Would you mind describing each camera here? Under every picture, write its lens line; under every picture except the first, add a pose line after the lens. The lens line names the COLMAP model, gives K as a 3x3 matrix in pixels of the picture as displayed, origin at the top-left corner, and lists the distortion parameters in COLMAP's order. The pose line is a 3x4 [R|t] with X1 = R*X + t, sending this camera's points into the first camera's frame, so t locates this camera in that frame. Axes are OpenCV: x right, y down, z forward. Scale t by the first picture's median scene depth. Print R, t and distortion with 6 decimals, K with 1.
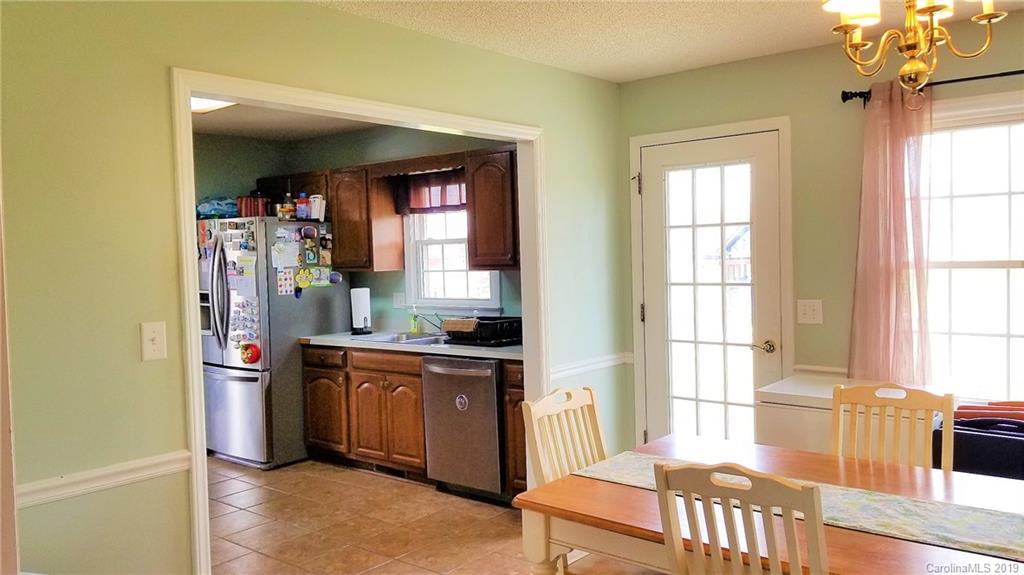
lens RADIAL K [[795.7, 0, 515.1], [0, 795.7, 282.0], [0, 0, 1]] dist [0.059141, -0.103785]
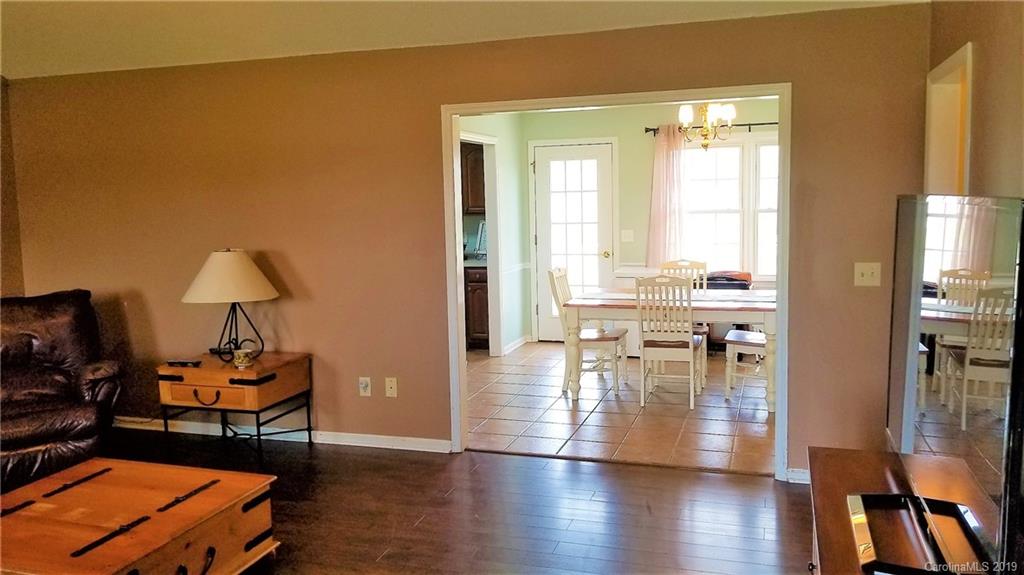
lens RADIAL K [[795.7, 0, 510.9], [0, 795.7, 289.0], [0, 0, 1]] dist [0.059141, -0.103785]
pose [[0.928799, -0.035546, 0.368875, -0.637683], [0.010478, 0.997510, 0.069741, 0.027097], [-0.370436, -0.060911, 0.926859, -0.743912]]
